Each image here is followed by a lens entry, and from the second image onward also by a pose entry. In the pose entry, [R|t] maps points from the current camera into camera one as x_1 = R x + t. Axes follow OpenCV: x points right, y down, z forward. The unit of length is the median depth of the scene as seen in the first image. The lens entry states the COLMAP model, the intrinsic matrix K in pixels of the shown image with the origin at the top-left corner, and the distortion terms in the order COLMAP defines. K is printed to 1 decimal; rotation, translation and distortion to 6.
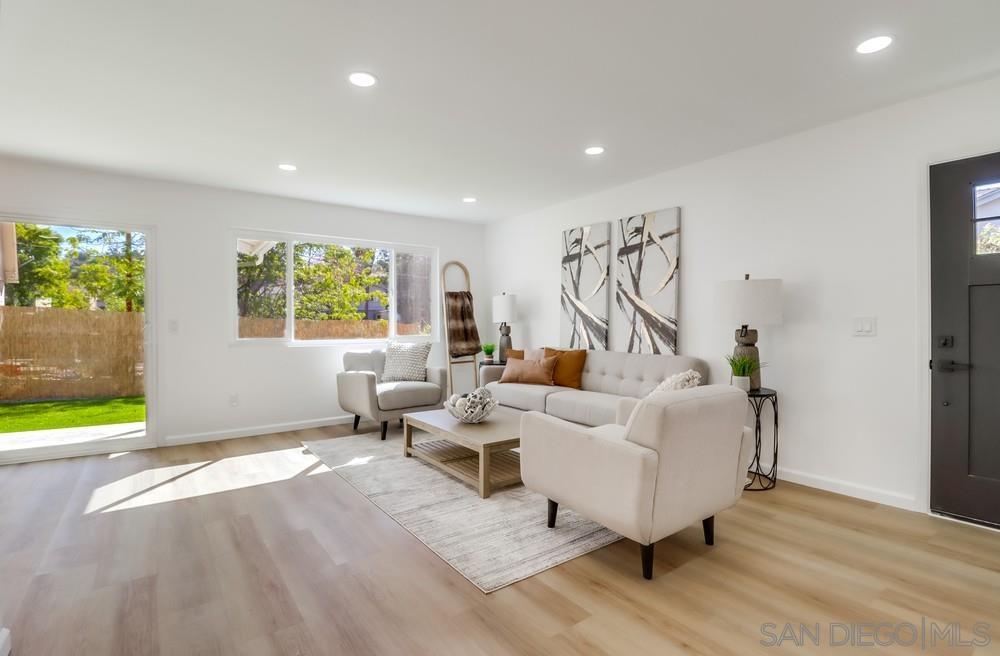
lens RADIAL K [[477.5, 0, 514.1], [0, 477.5, 330.4], [0, 0, 1]] dist [-0.007380, -0.007425]
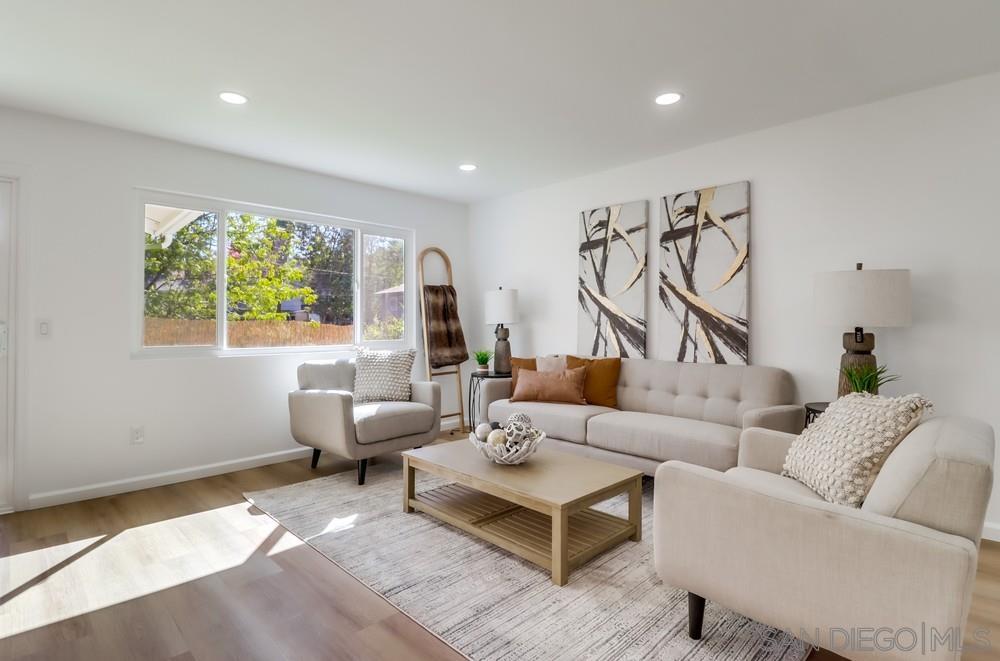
lens RADIAL K [[477.5, 0, 489.5], [0, 477.5, 321.7], [0, 0, 1]] dist [-0.007380, -0.007425]
pose [[0.989630, 0.001818, 0.143629, -0.193275], [0.001298, 0.999766, -0.021598, -0.003526], [-0.143634, 0.021561, 0.989396, 0.255348]]
